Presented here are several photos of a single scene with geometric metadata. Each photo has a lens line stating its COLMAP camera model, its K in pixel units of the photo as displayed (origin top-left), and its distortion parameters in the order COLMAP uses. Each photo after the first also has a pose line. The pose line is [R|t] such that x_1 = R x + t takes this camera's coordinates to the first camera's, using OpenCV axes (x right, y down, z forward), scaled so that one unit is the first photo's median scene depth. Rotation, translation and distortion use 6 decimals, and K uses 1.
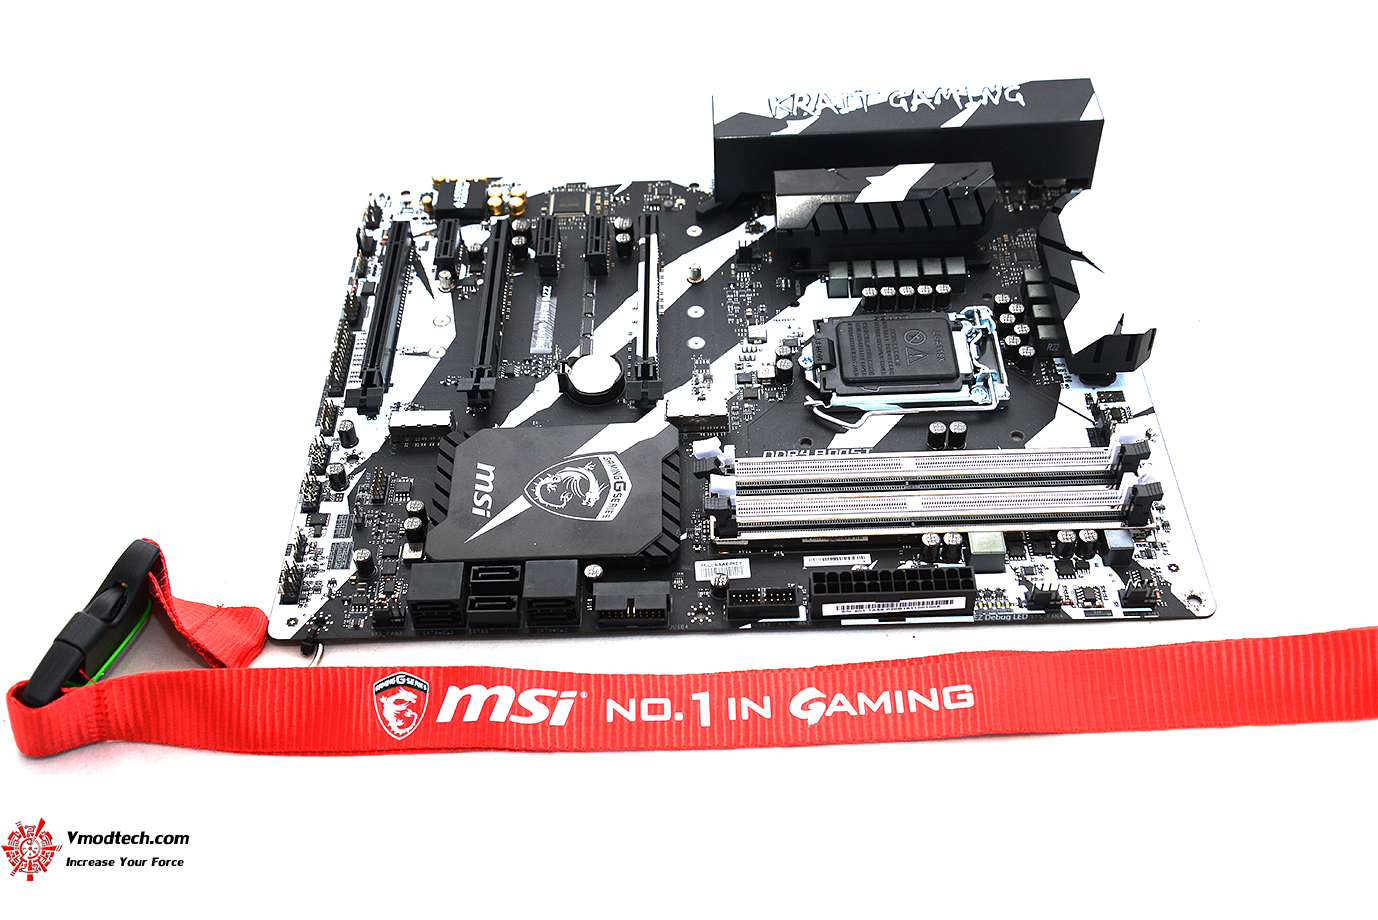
lens RADIAL K [[1451.4, 0, 680.5], [0, 1451.4, 460.3], [0, 0, 1]] dist [0.077091, 0.000000]
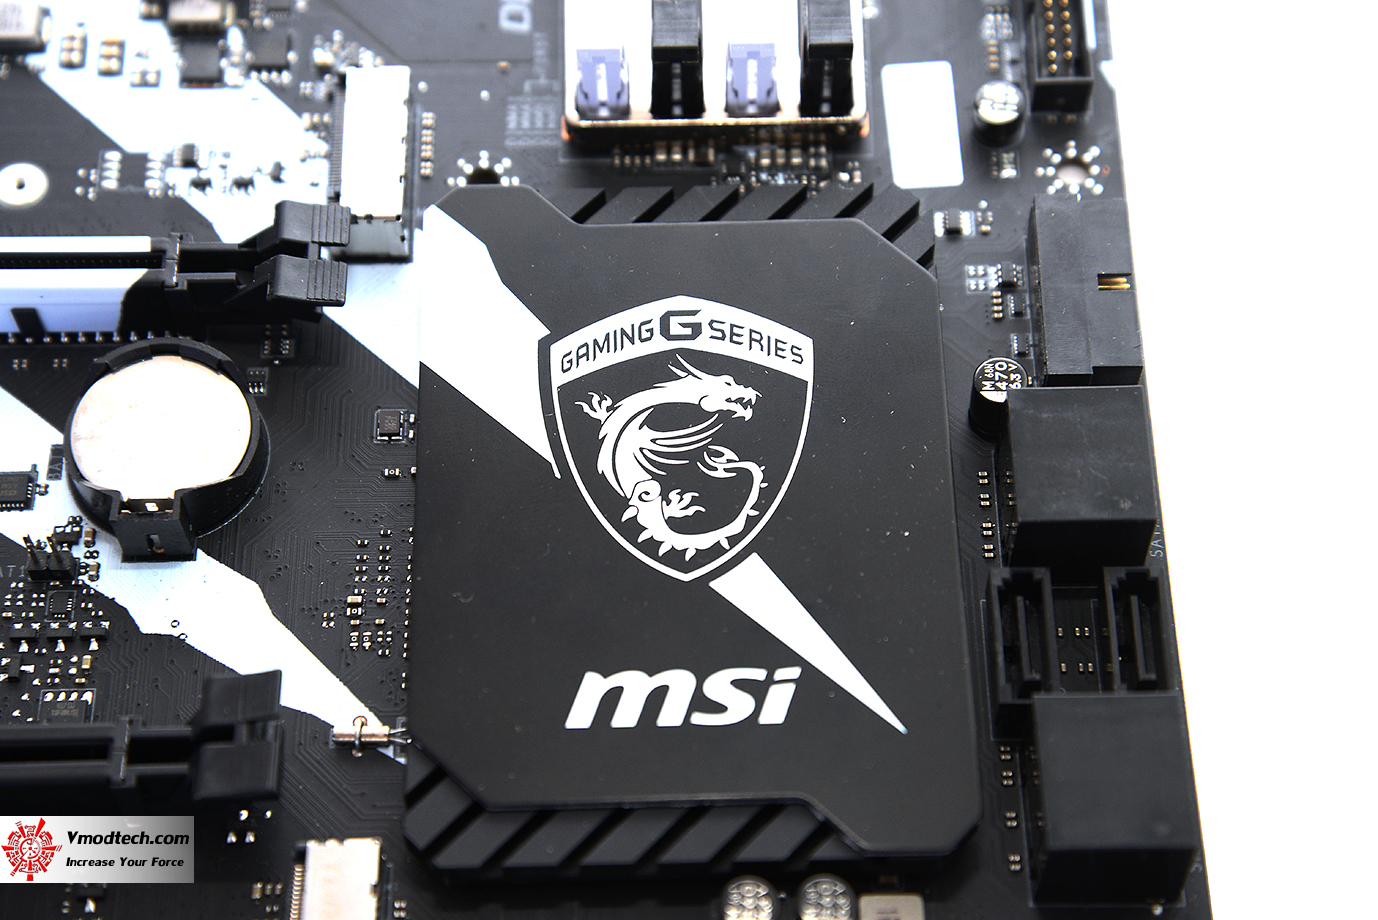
lens RADIAL K [[2594.3, 0, 661.9], [0, 2594.3, 449.8], [0, 0, 1]] dist [0.332799, 0.000000]
pose [[-0.002615, -0.850512, 0.525949, -0.374267], [0.750805, 0.345732, 0.562815, -0.307256], [-0.660518, 0.396357, 0.637665, 0.616346]]
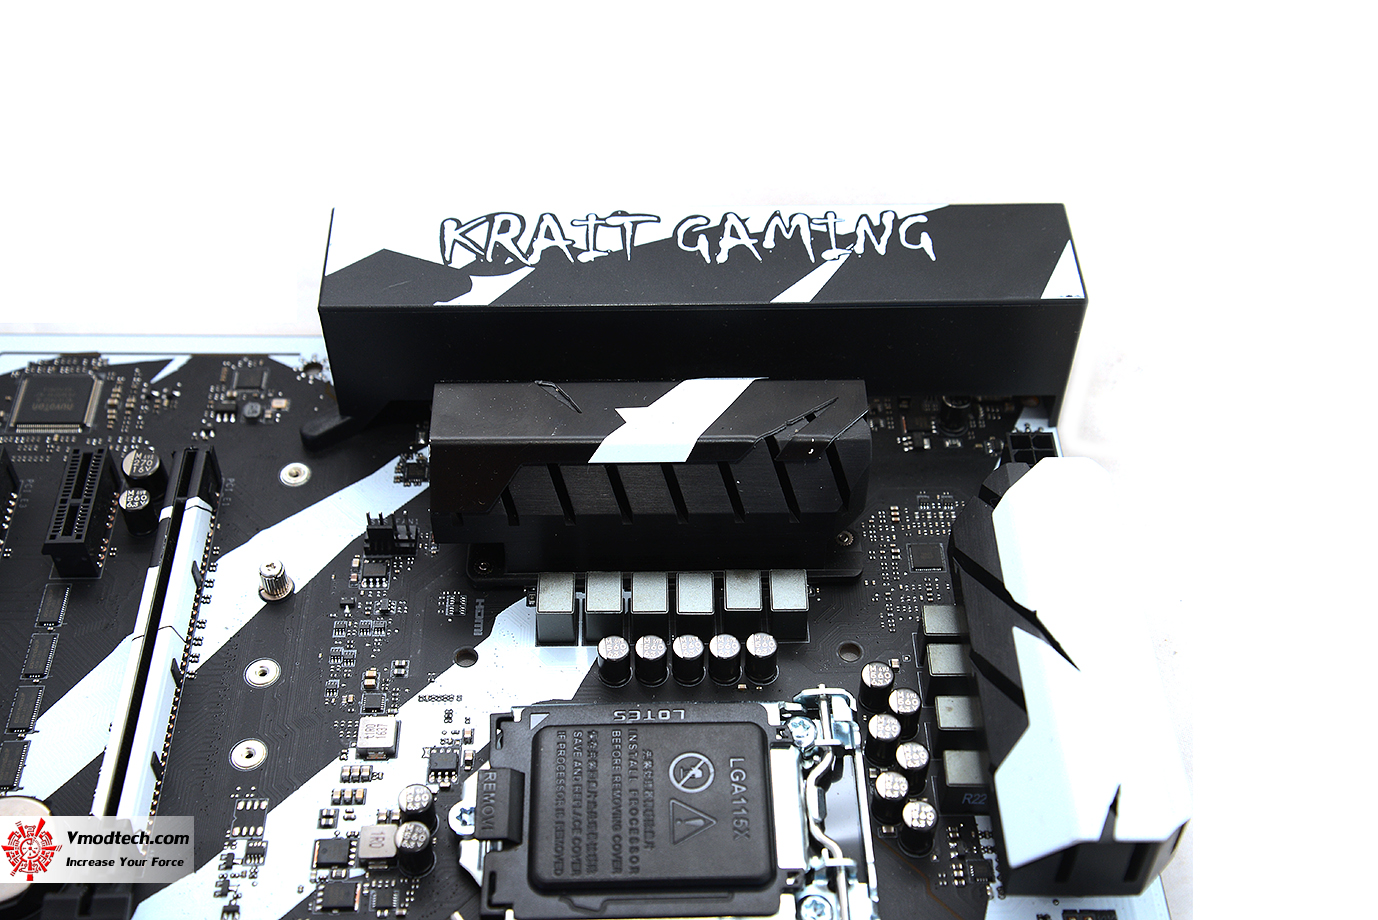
lens RADIAL K [[1714.9, 0, 680.6], [0, 1714.9, 459.7], [0, 0, 1]] dist [0.118738, 0.000000]
pose [[0.998320, 0.019225, 0.054657, 0.131982], [-0.020795, 0.999383, 0.028315, -0.216372], [-0.054079, -0.029404, 0.998104, 0.461989]]
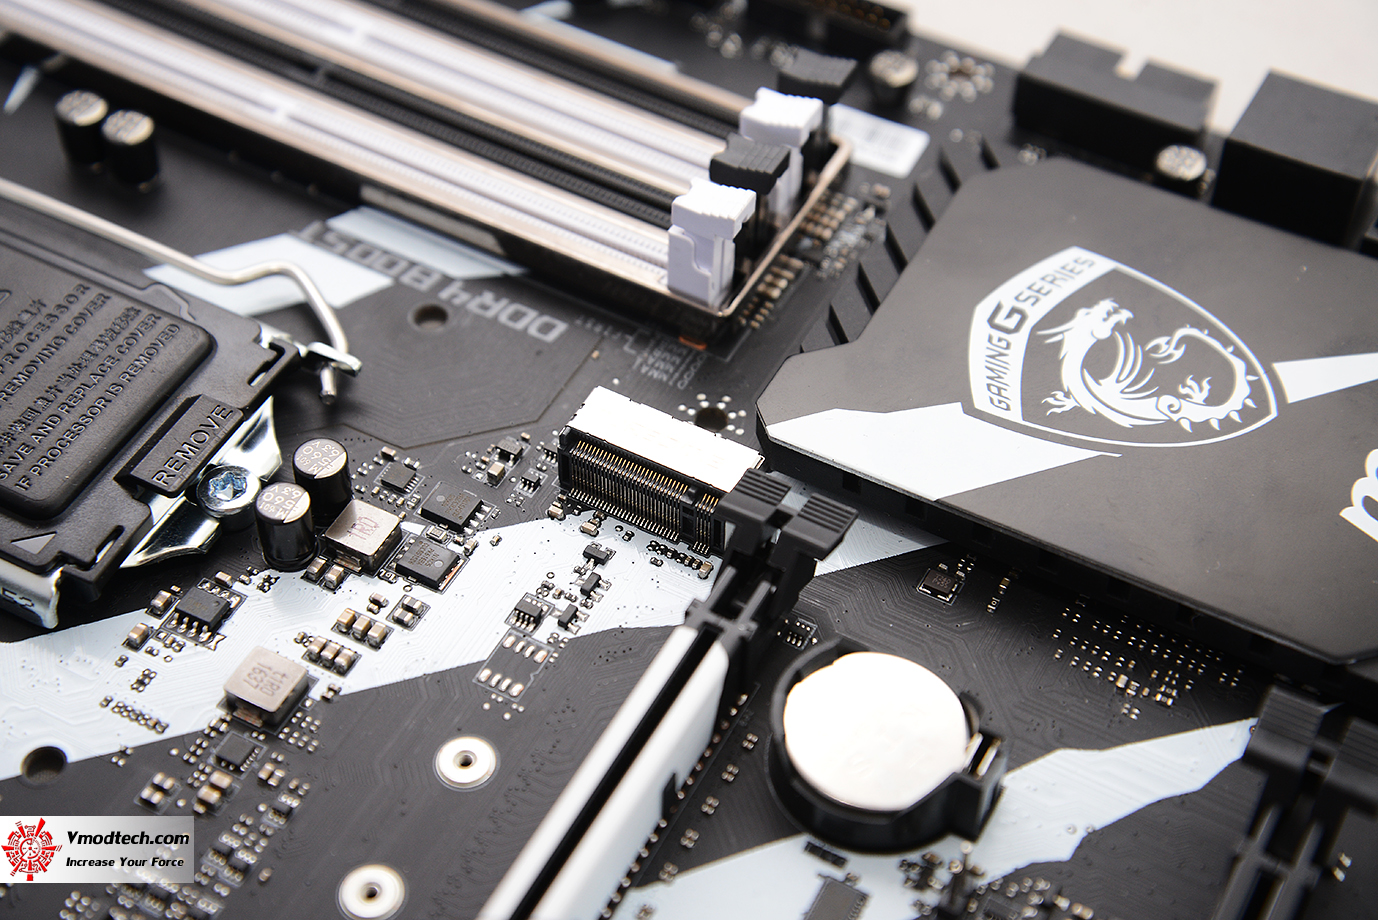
lens RADIAL K [[2440.3, 0, 681.1], [0, 2440.3, 459.4], [0, 0, 1]] dist [0.261803, 0.000000]
pose [[-0.877486, -0.340623, 0.337632, -0.179169], [0.370149, -0.033326, 0.928374, -0.545928], [-0.304973, 0.939609, 0.155324, 0.942469]]
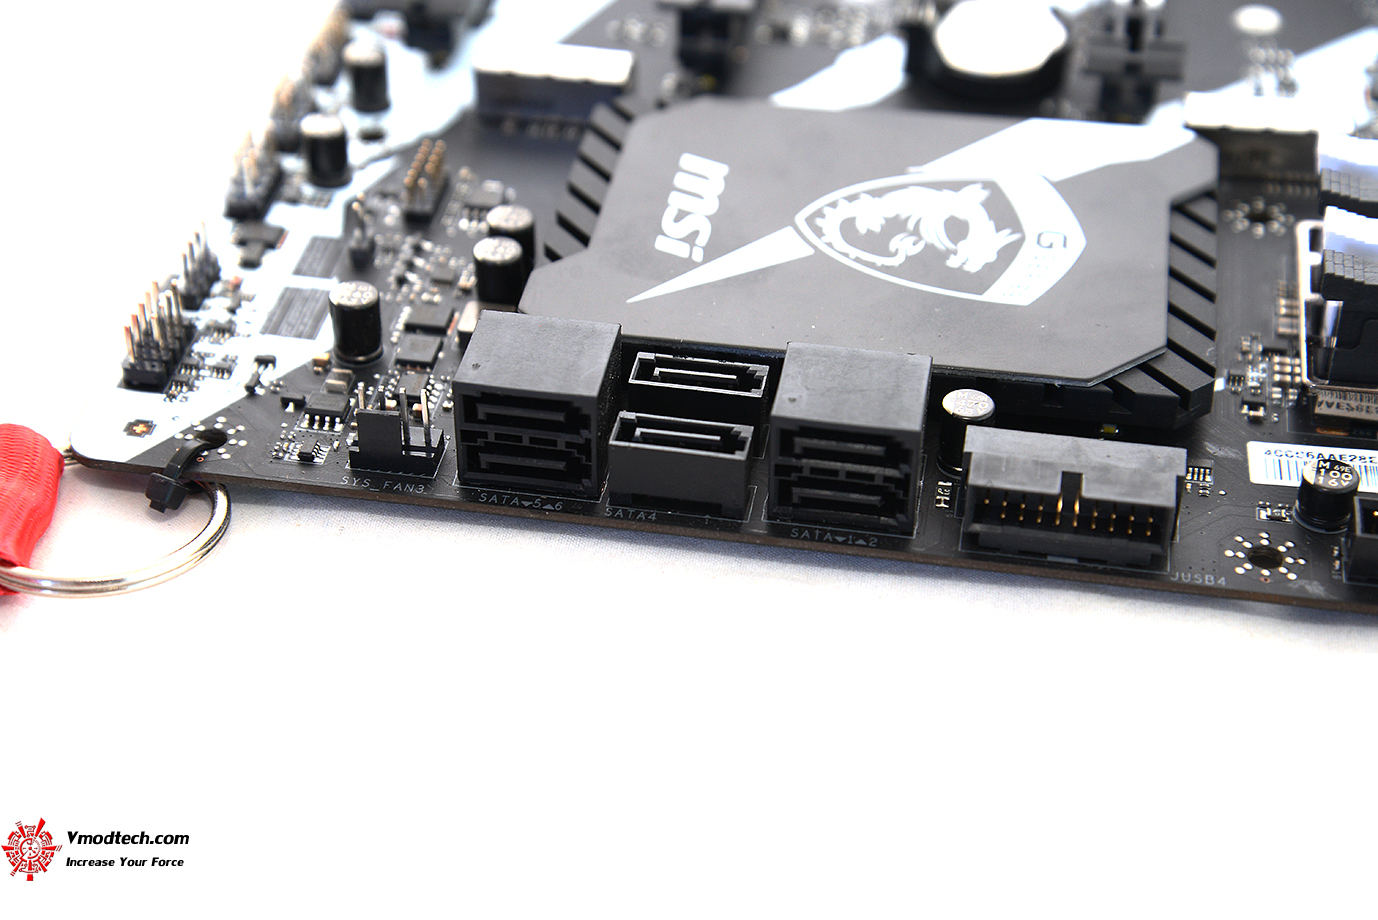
lens RADIAL K [[2440.3, 0, 691.5], [0, 2440.3, 459.5], [0, 0, 1]] dist [0.261803, 0.000000]
pose [[0.984525, 0.136508, -0.109894, -0.054645], [-0.152897, 0.975531, -0.157996, 0.182693], [0.085638, 0.172353, 0.981306, 0.373007]]
